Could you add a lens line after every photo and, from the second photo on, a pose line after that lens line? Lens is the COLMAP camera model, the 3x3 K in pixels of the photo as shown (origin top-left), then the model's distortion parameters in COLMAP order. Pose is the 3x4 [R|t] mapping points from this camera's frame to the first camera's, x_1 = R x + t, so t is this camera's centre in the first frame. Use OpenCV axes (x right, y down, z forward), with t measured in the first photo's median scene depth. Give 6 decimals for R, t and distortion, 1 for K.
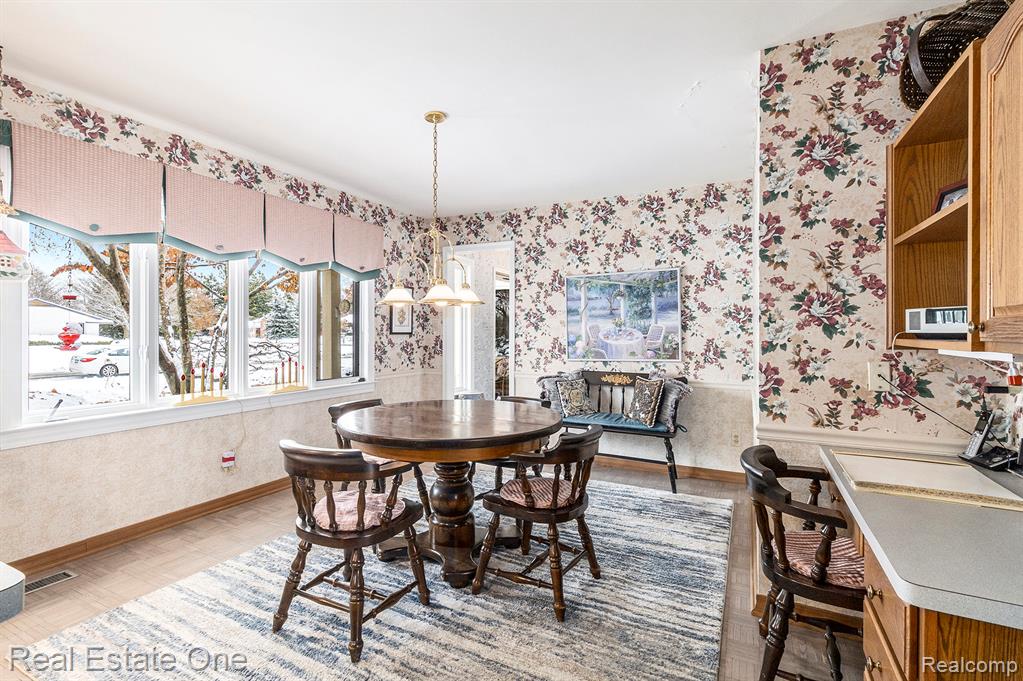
lens RADIAL K [[488.1, 0, 500.8], [0, 488.1, 328.8], [0, 0, 1]] dist [0.011080, -0.000184]
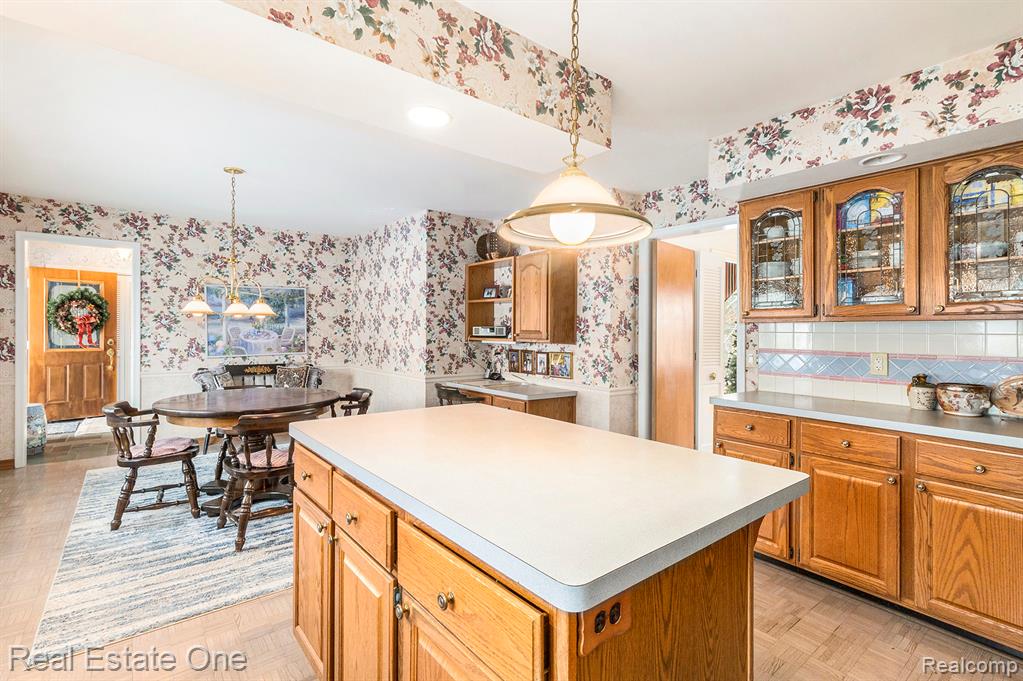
lens RADIAL K [[488.1, 0, 500.8], [0, 488.1, 328.8], [0, 0, 1]] dist [0.011080, -0.000184]
pose [[0.429416, -0.001150, 0.903106, -0.677870], [-0.010604, 0.999924, 0.006315, -0.020412], [-0.903045, -0.012289, 0.429371, -0.134663]]
